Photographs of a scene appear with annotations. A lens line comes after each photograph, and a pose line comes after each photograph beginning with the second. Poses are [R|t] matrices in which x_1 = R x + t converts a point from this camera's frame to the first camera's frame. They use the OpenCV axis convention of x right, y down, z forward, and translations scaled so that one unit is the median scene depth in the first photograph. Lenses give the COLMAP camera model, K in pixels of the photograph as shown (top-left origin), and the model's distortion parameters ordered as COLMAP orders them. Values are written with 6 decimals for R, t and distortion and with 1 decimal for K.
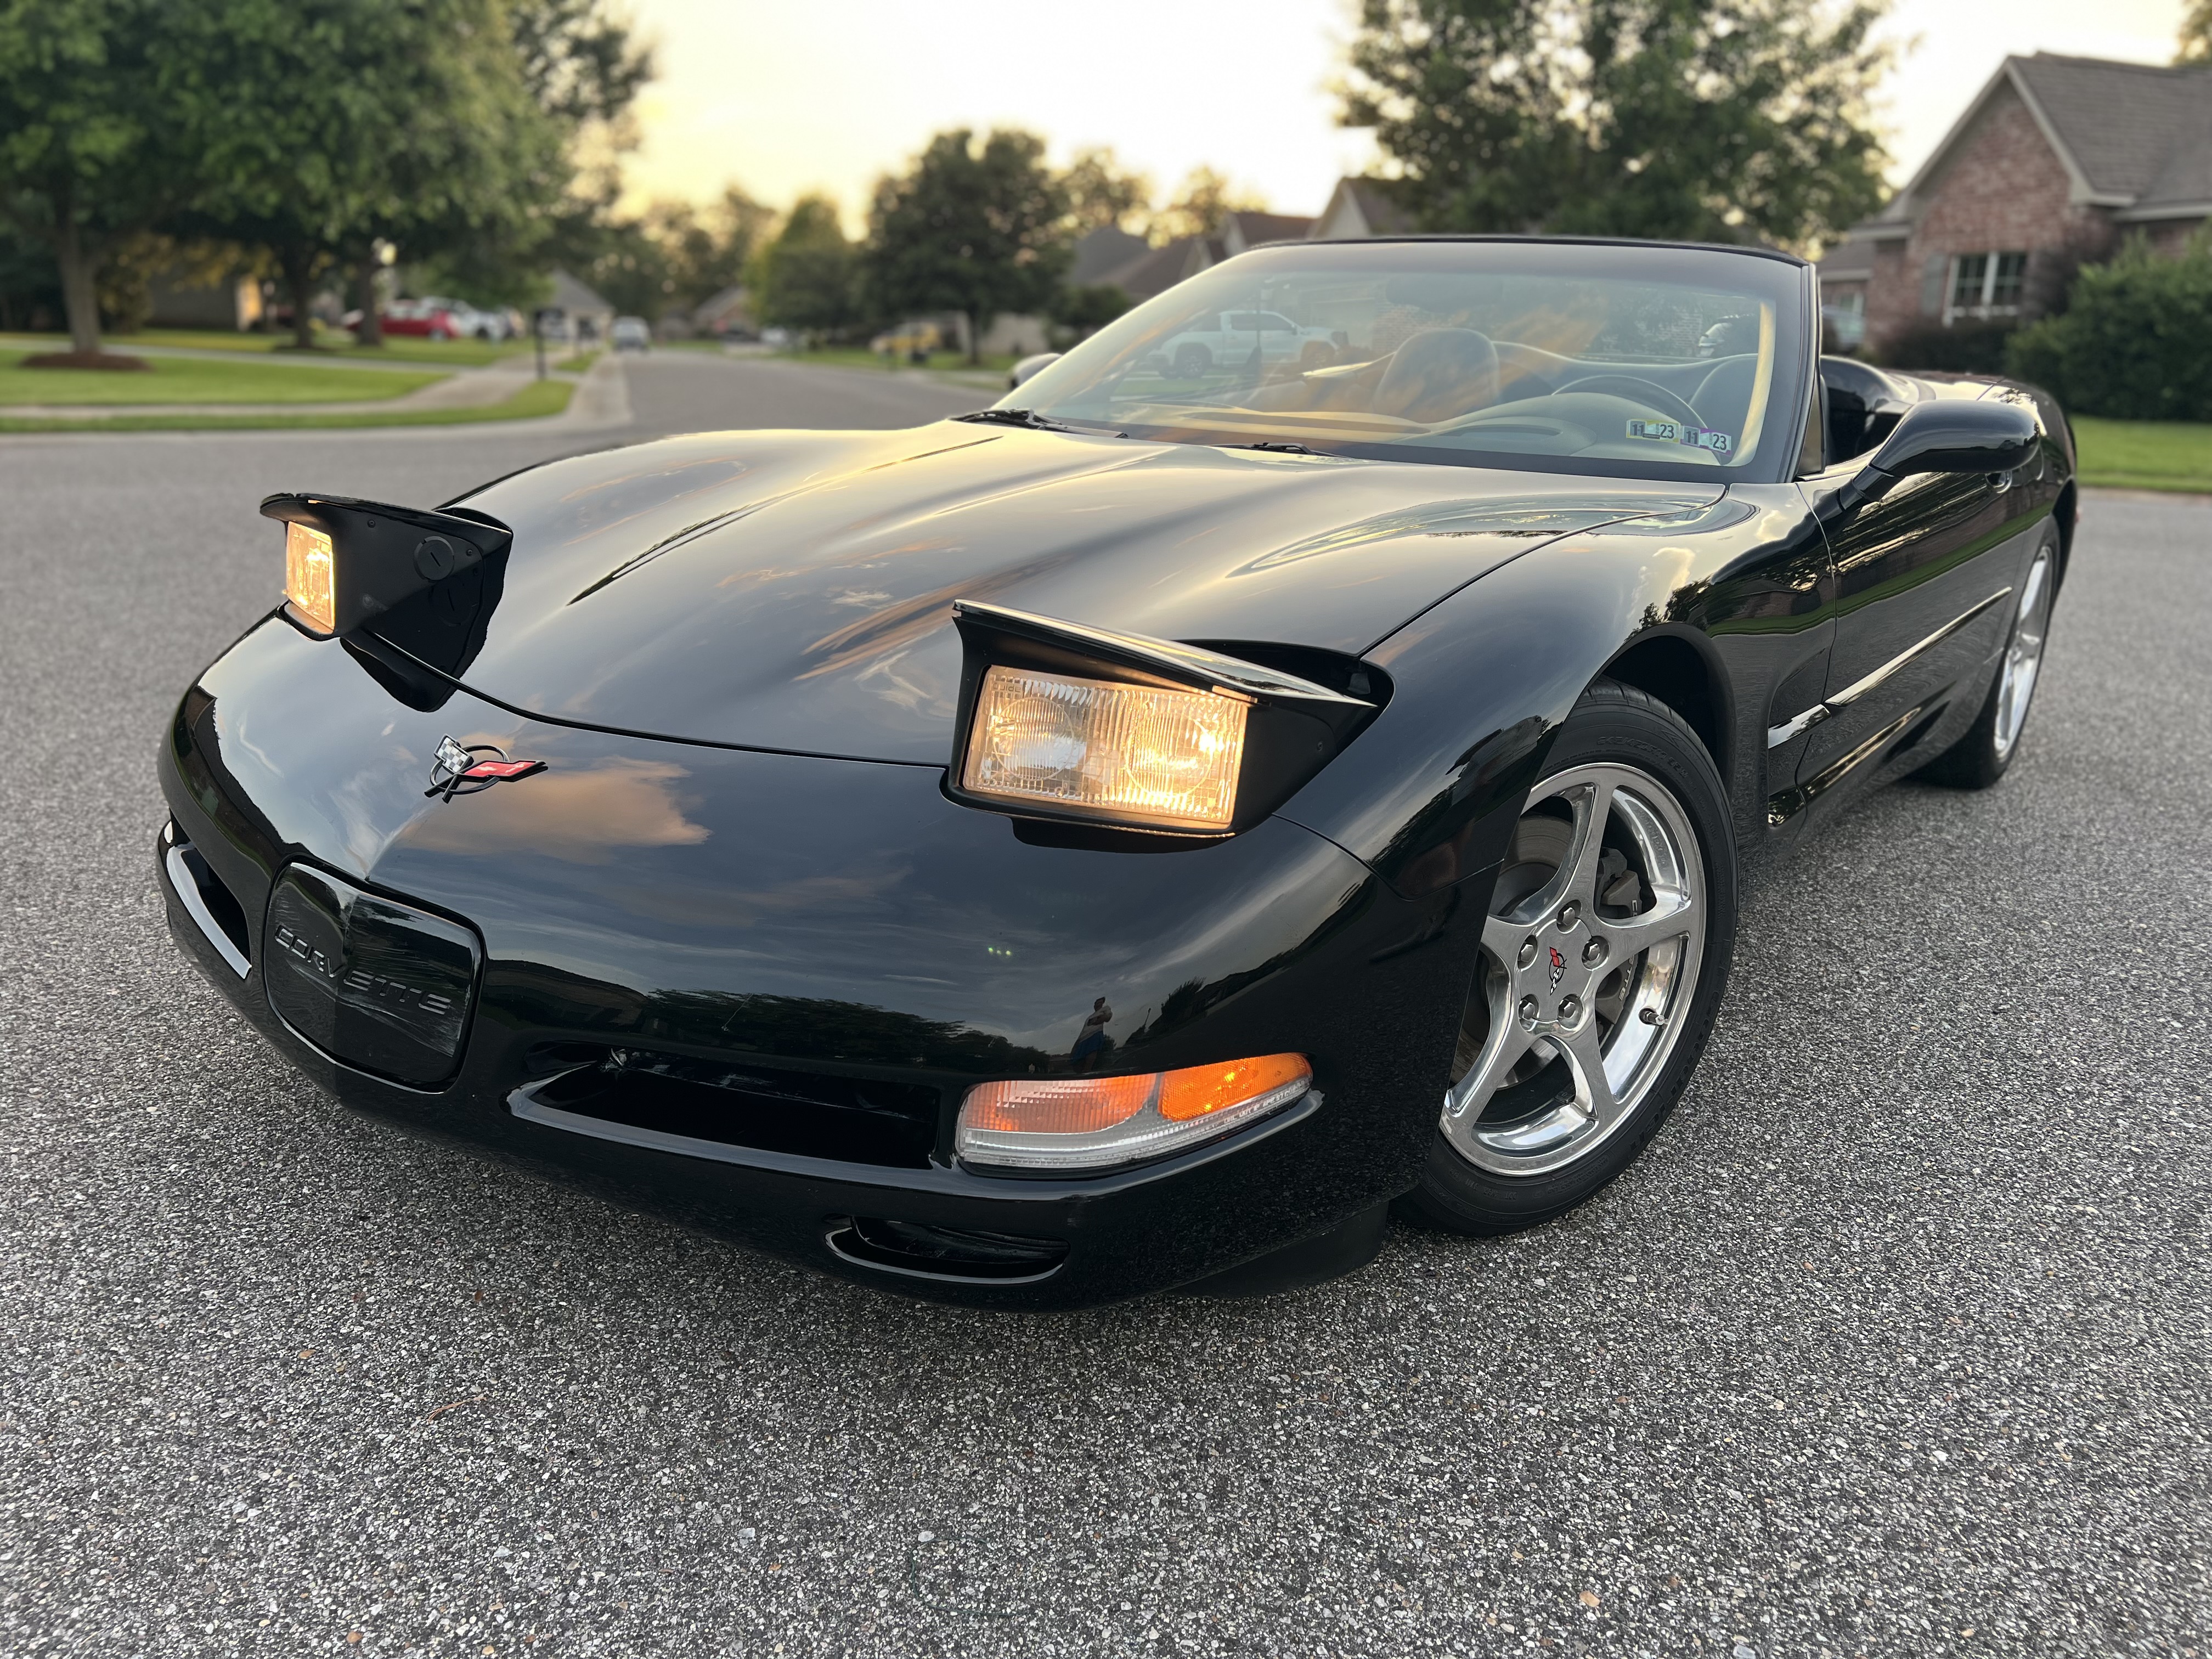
lens RADIAL K [[1658.4, 0, 1106.0], [0, 1658.4, 829.5], [0, 0, 1]] dist [0.026576, -0.005642]
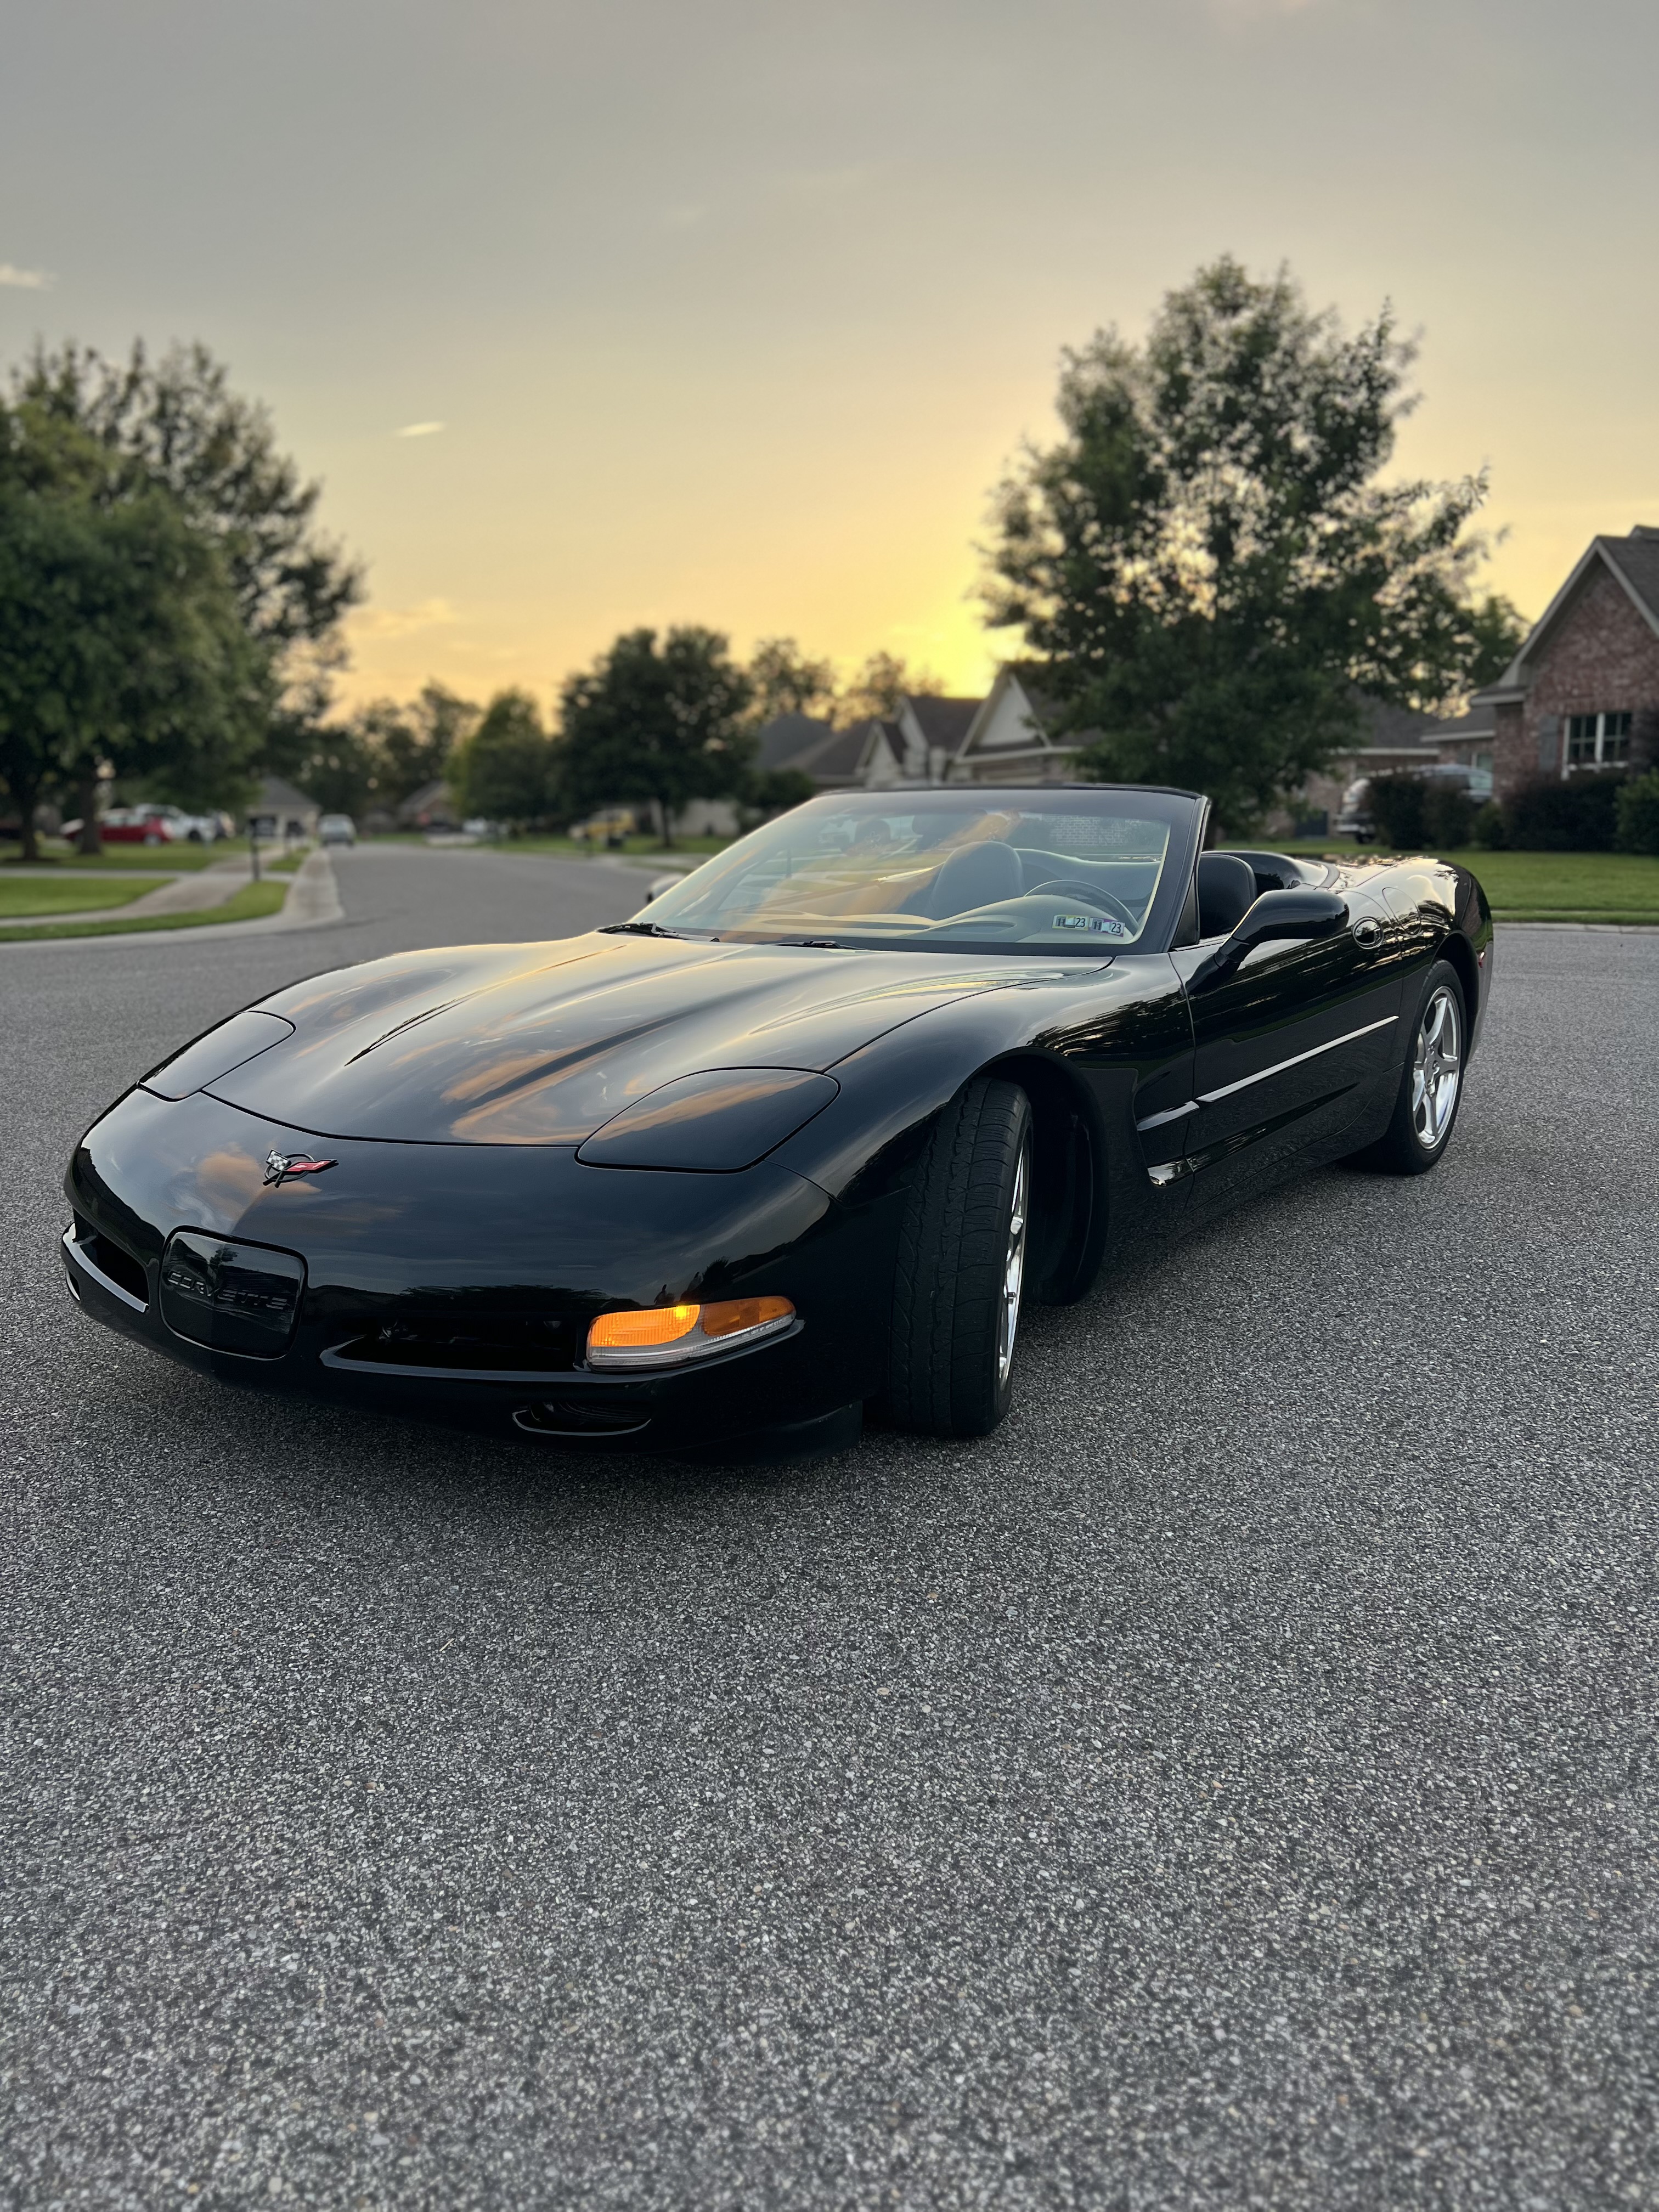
lens RADIAL K [[1656.2, 0, 820.2], [0, 1656.2, 1111.8], [0, 0, 1]] dist [0.059554, -0.063609]
pose [[0.999138, -0.041223, 0.004954, 0.014636], [0.041517, 0.993190, -0.108853, 0.011174], [-0.000433, 0.108965, 0.994045, -0.064366]]
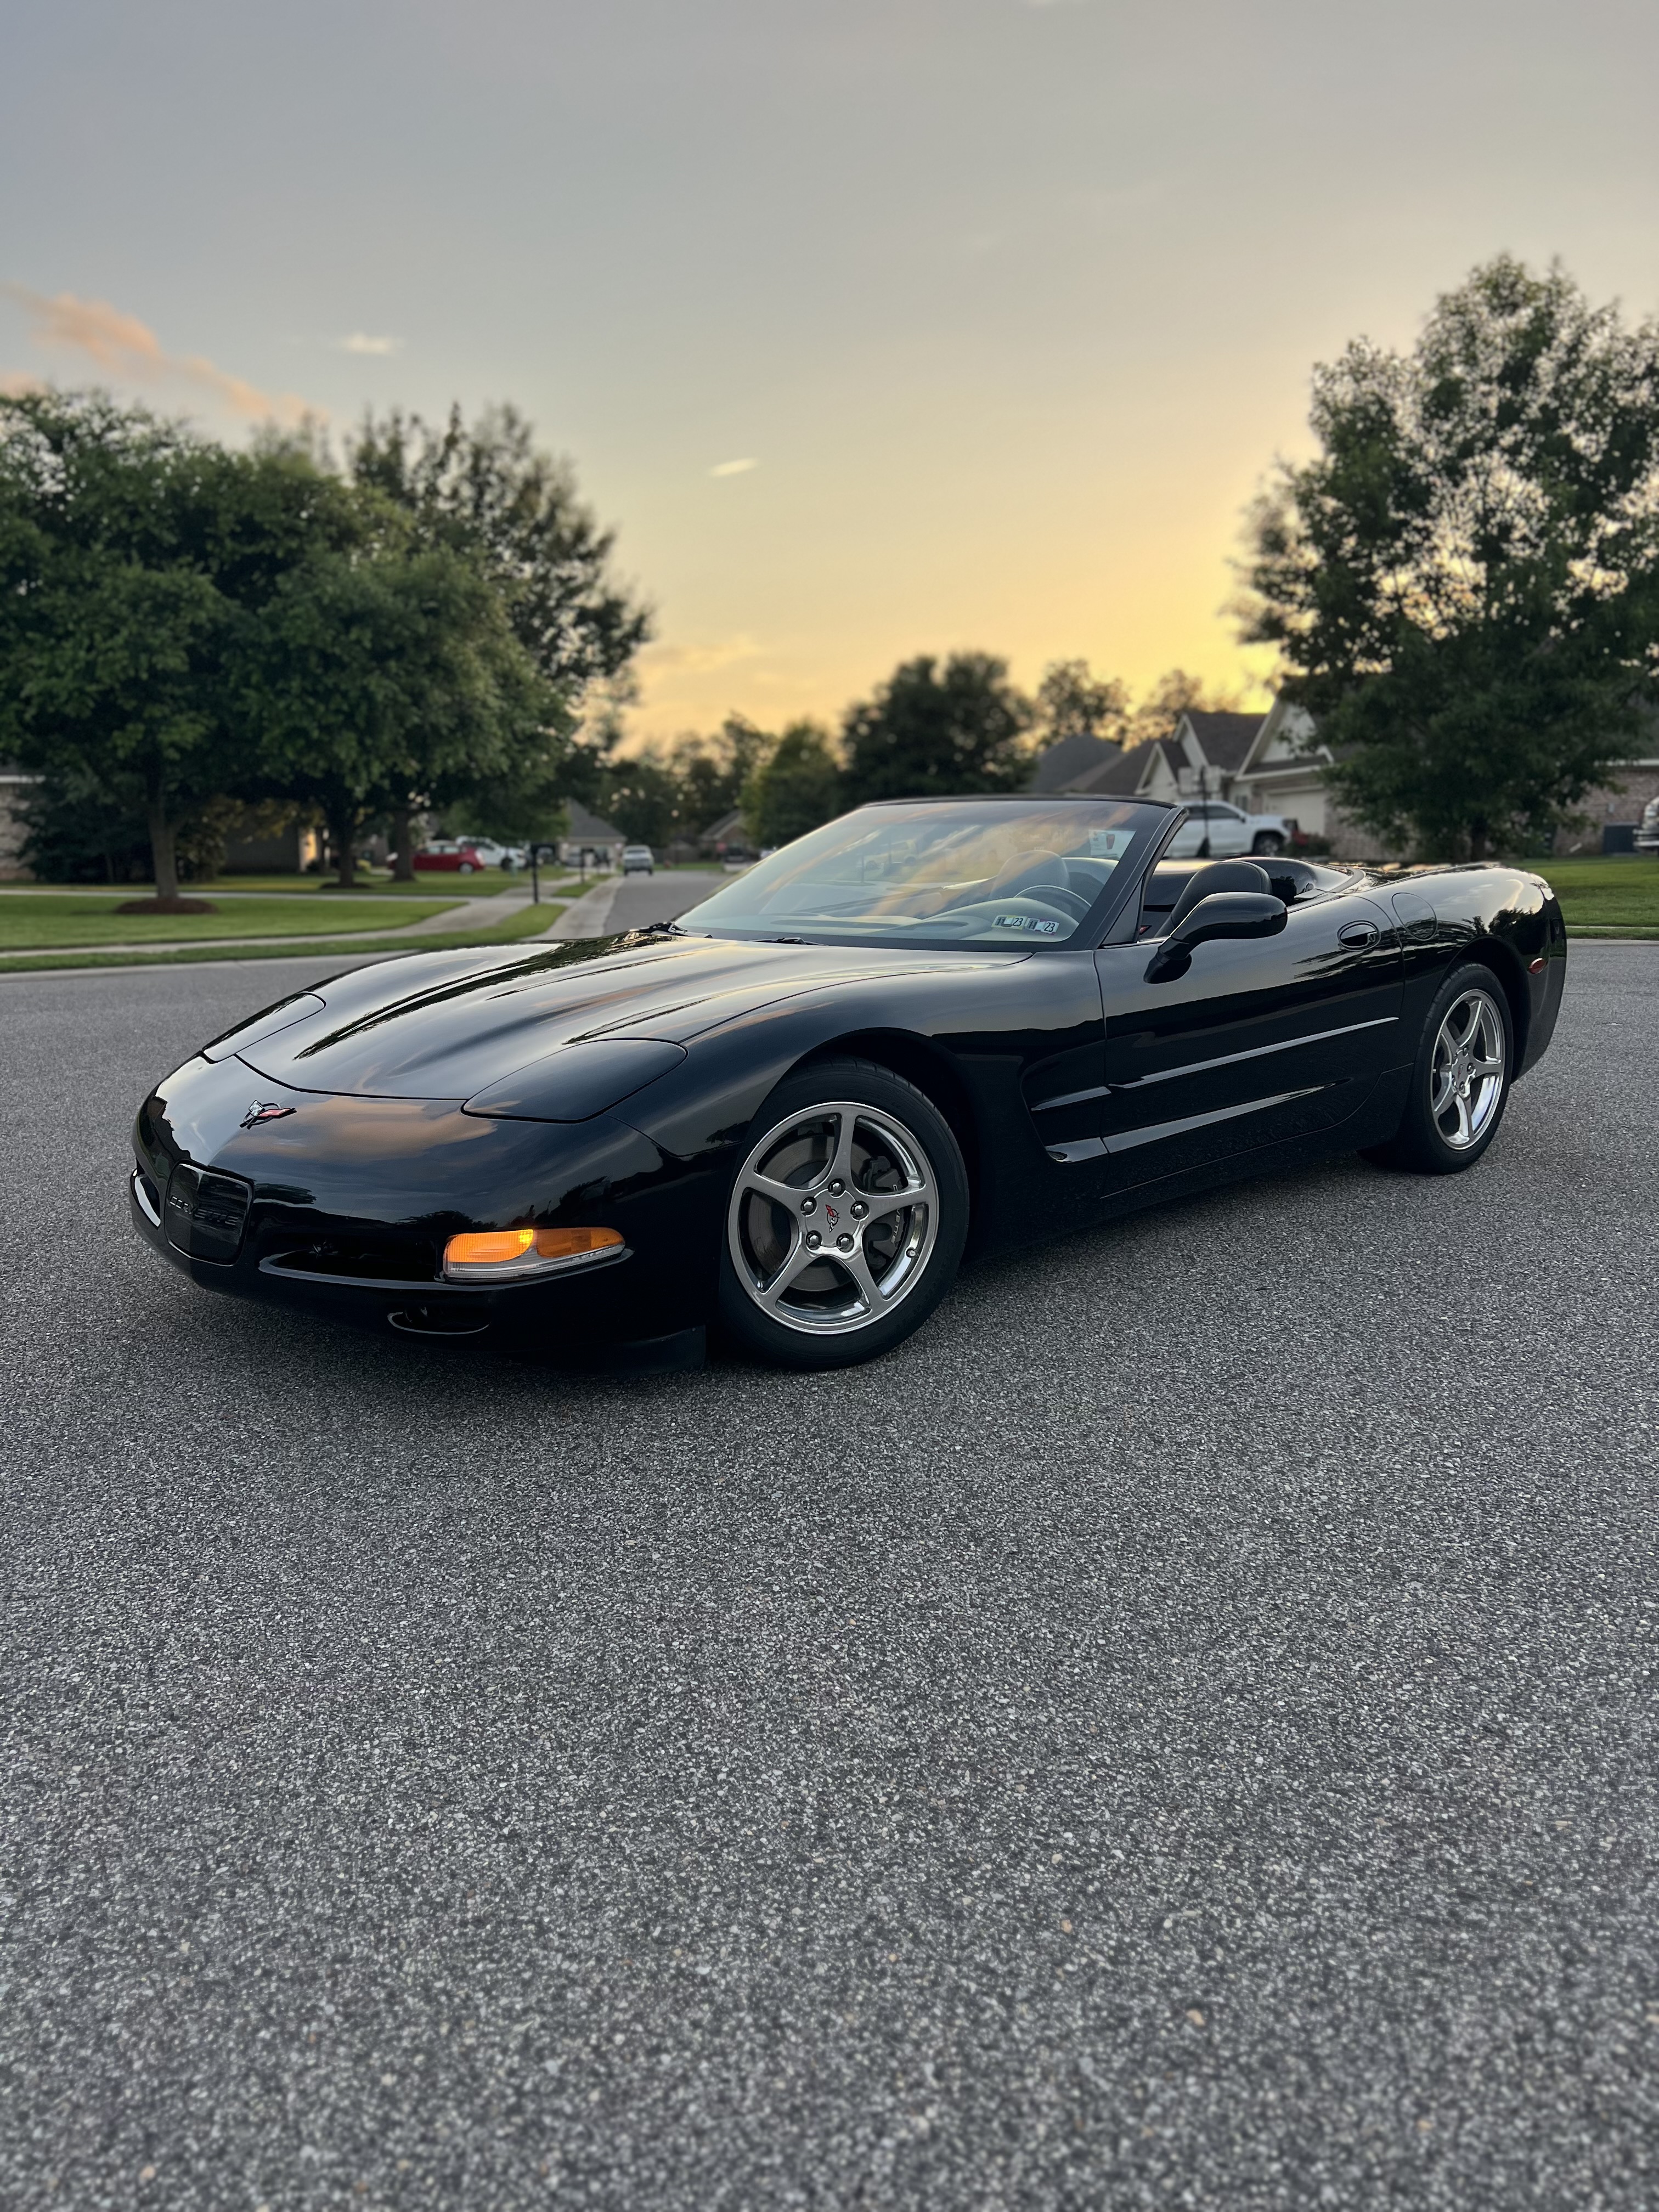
lens RADIAL K [[1652.4, 0, 822.0], [0, 1652.4, 1121.4], [0, 0, 1]] dist [0.065354, -0.073164]
pose [[0.985501, -0.020711, -0.168400, 0.061520], [0.000168, 0.992641, -0.121096, 0.021431], [0.169669, 0.119312, 0.978252, -0.083746]]
